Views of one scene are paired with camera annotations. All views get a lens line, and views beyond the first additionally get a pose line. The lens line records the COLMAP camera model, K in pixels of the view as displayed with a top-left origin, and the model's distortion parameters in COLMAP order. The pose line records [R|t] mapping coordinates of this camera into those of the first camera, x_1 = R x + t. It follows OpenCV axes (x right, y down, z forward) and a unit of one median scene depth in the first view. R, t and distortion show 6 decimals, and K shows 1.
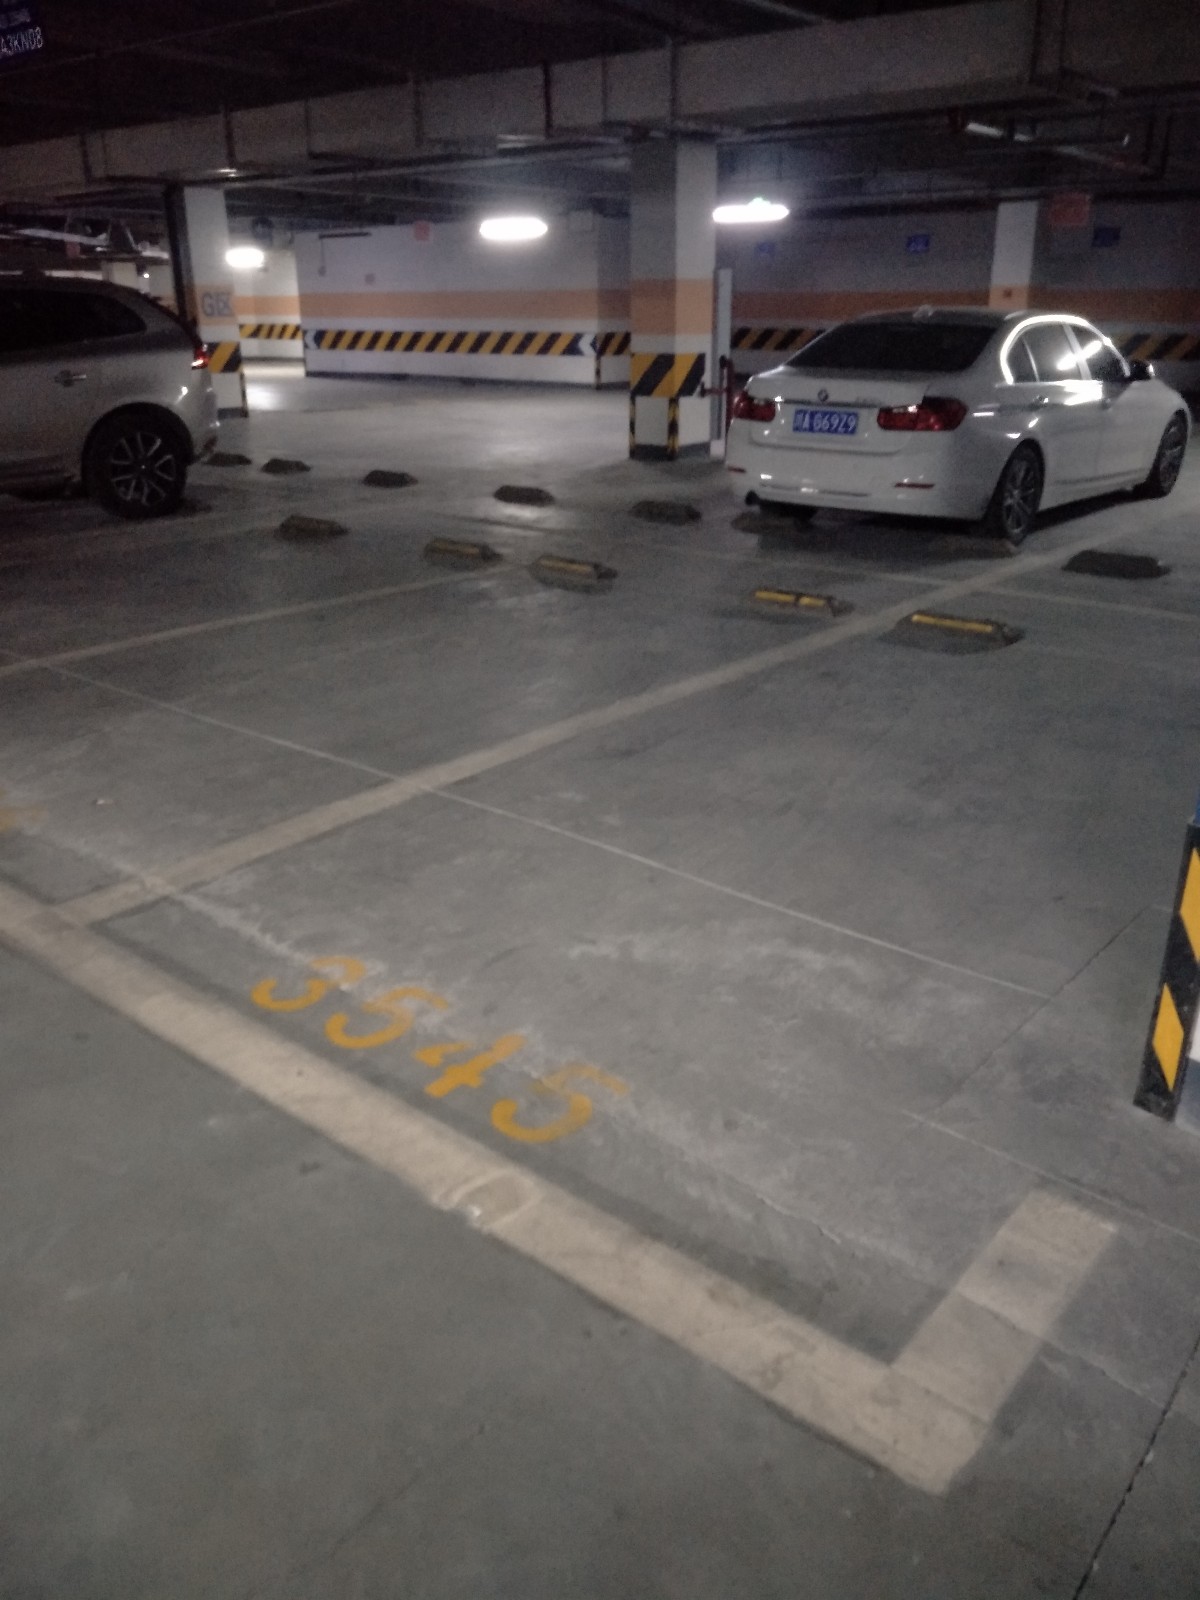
lens RADIAL K [[1284.1, 0, 607.2], [0, 1284.1, 795.5], [0, 0, 1]] dist [0.000356, 0.003158]
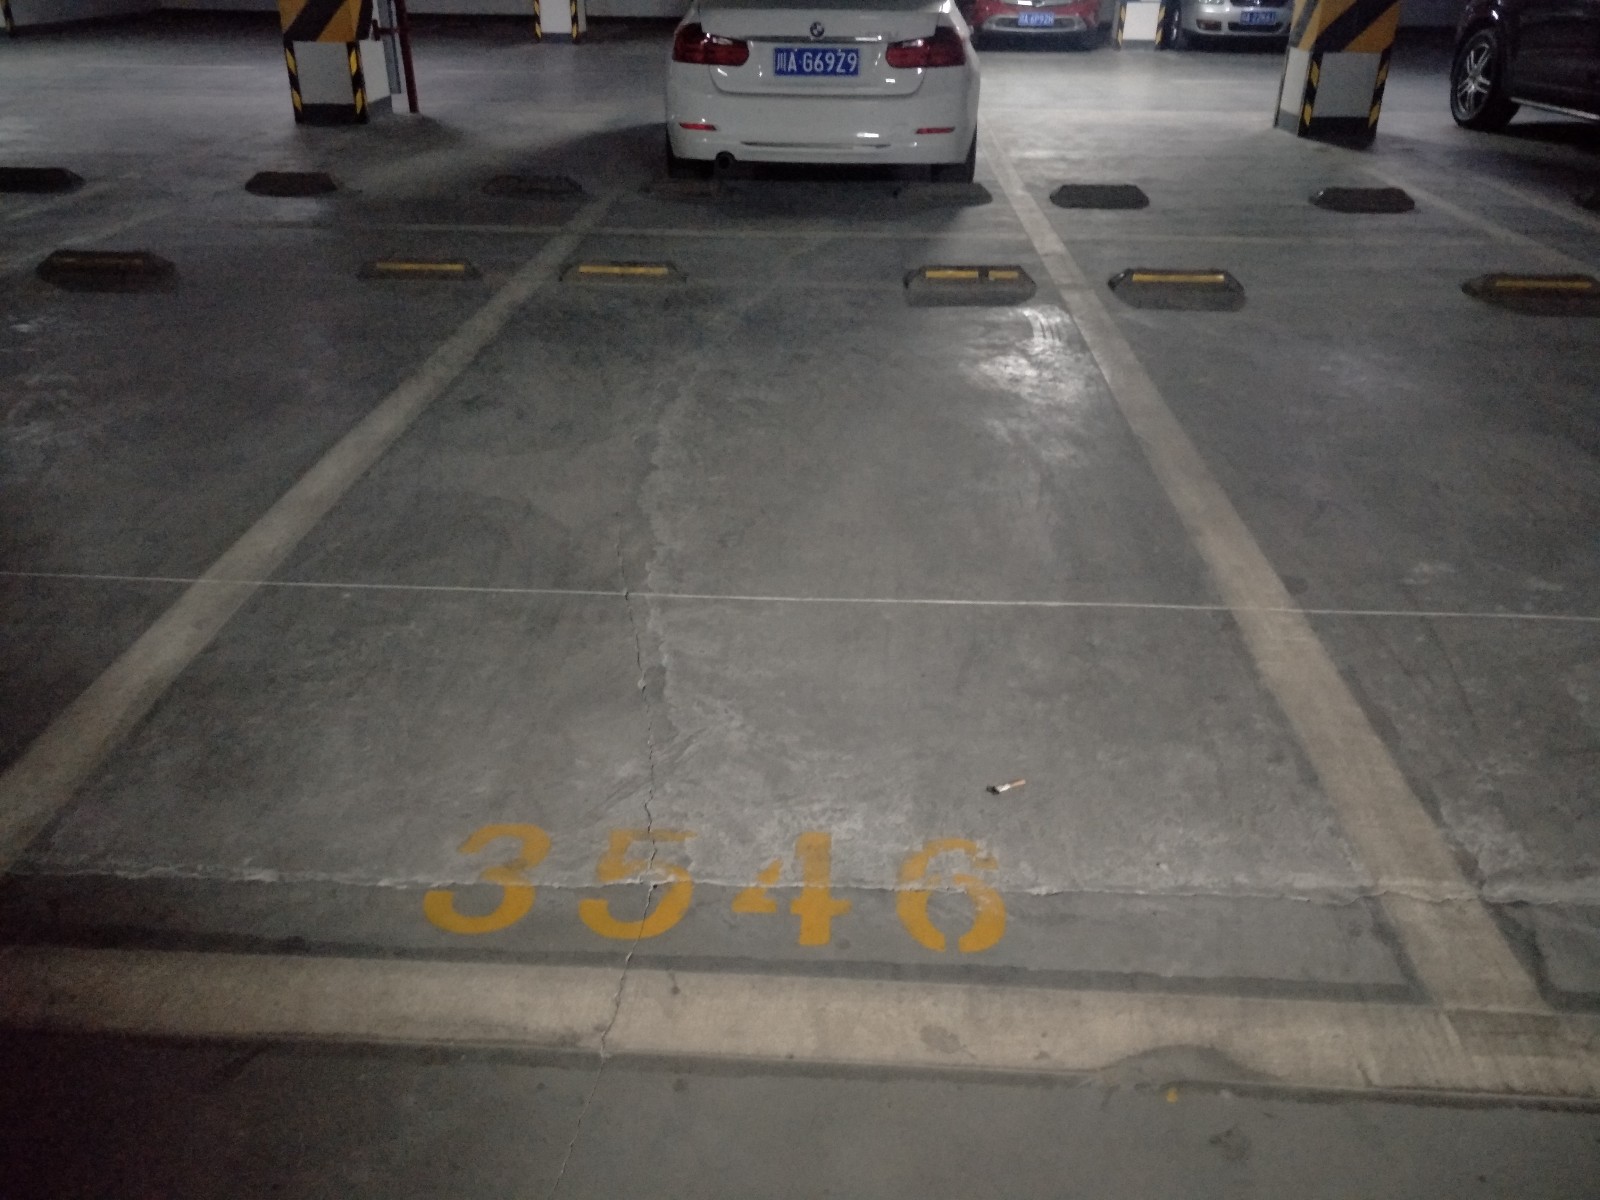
lens RADIAL K [[1271.3, 0, 798.3], [0, 1271.3, 587.2], [0, 0, 1]] dist [0.004448, -0.006443]
pose [[0.802627, -0.266646, 0.533563, -0.464113], [0.205918, 0.963390, 0.171692, -0.123716], [-0.559810, -0.027934, 0.828150, 0.359282]]
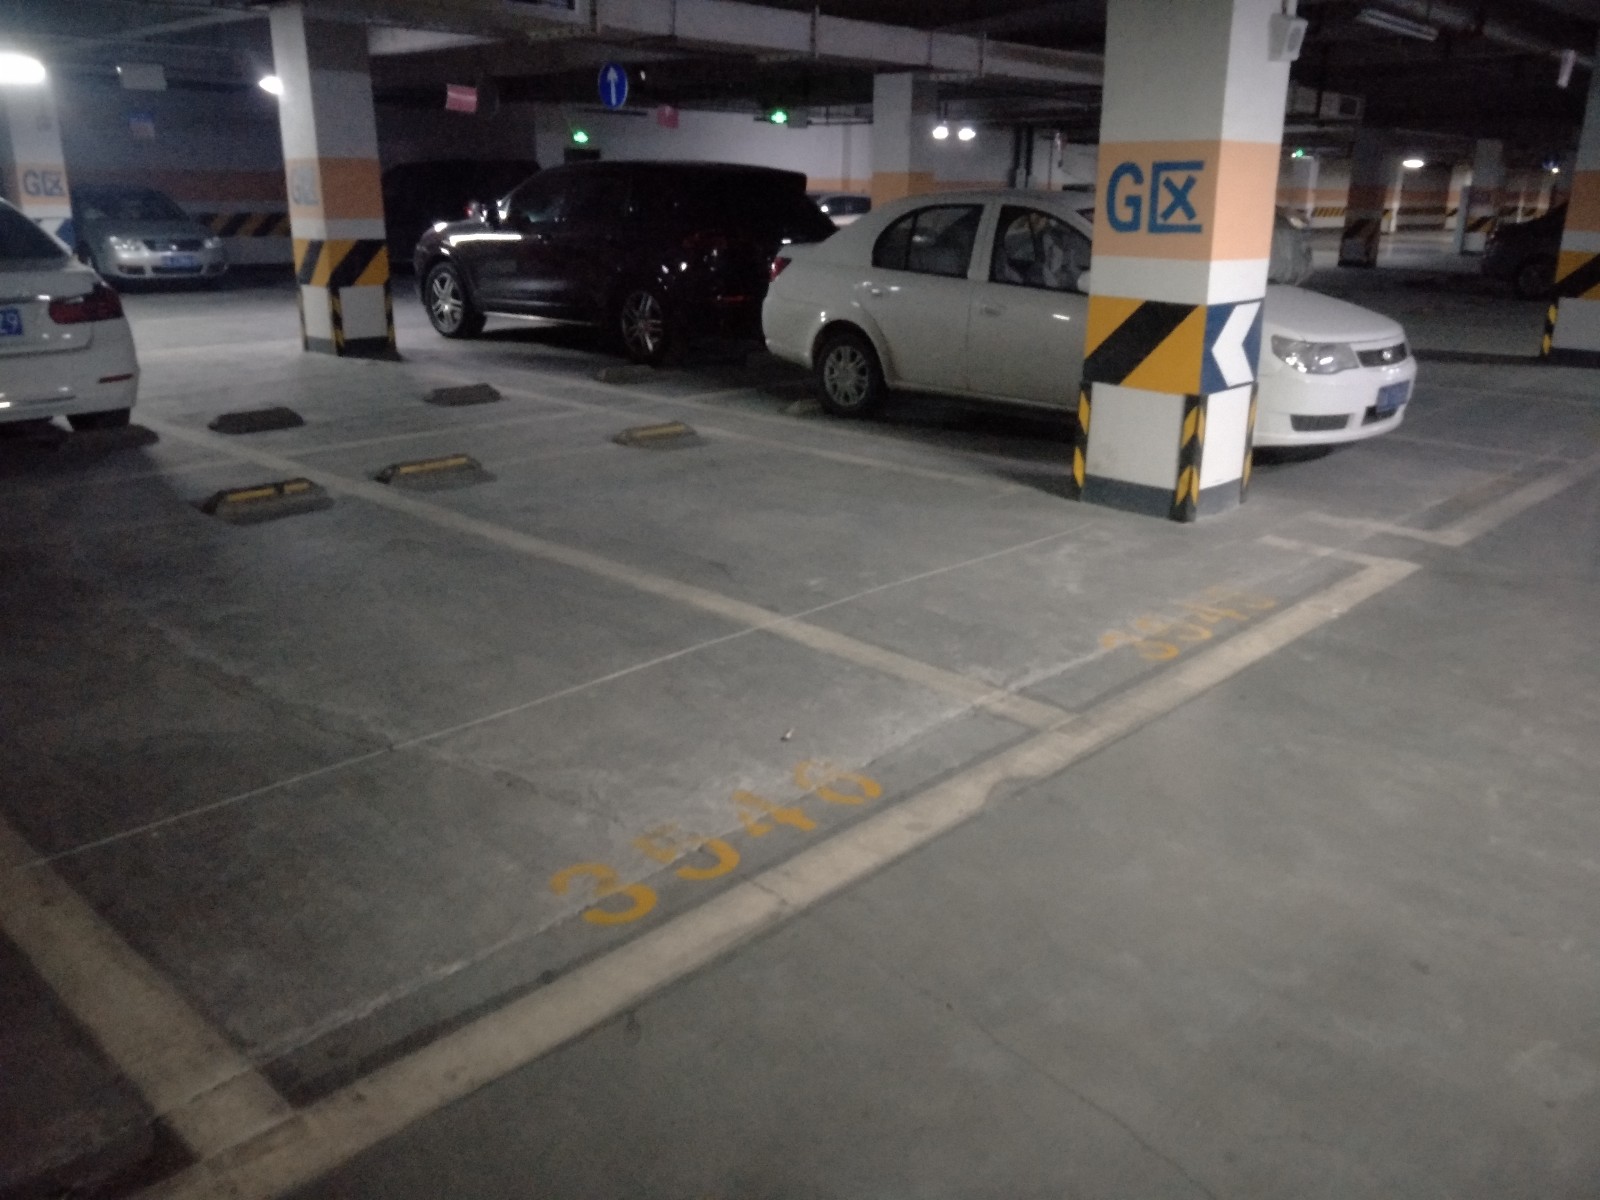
lens RADIAL K [[1271.3, 0, 798.3], [0, 1271.3, 587.2], [0, 0, 1]] dist [0.004448, -0.006443]
pose [[0.077312, -0.295552, 0.952193, -0.750784], [0.346587, 0.903455, 0.252283, -0.193734], [-0.934826, 0.310513, 0.172282, 0.499093]]
